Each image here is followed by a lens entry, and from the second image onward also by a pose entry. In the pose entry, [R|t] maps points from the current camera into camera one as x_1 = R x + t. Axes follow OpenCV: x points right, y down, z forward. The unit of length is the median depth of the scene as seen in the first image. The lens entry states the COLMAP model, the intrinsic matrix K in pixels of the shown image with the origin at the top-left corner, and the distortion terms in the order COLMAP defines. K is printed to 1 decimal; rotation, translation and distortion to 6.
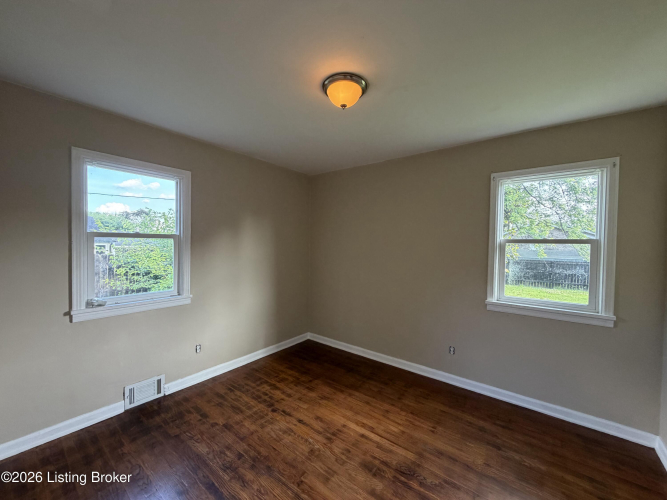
lens RADIAL K [[266.1, 0, 332.8], [0, 266.1, 248.9], [0, 0, 1]] dist [0.001182, 0.000607]
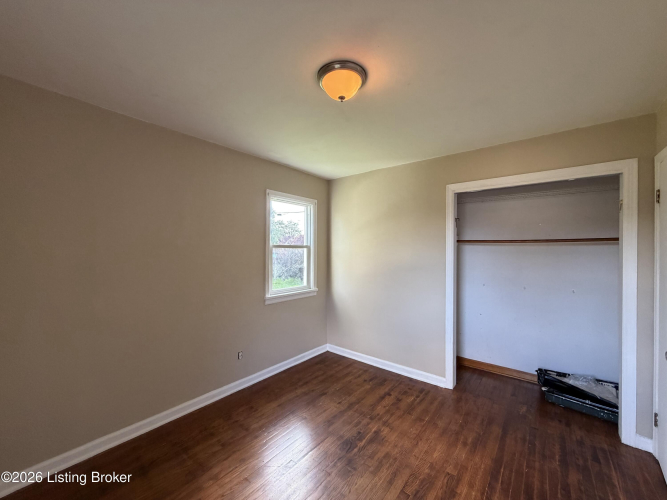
lens RADIAL K [[266.1, 0, 332.9], [0, 266.1, 249.8], [0, 0, 1]] dist [0.001182, 0.000607]
pose [[0.023512, -0.010938, 0.999664, -0.607014], [0.016082, 0.999815, 0.010561, -0.020866], [-0.999594, 0.015829, 0.023684, 0.711153]]
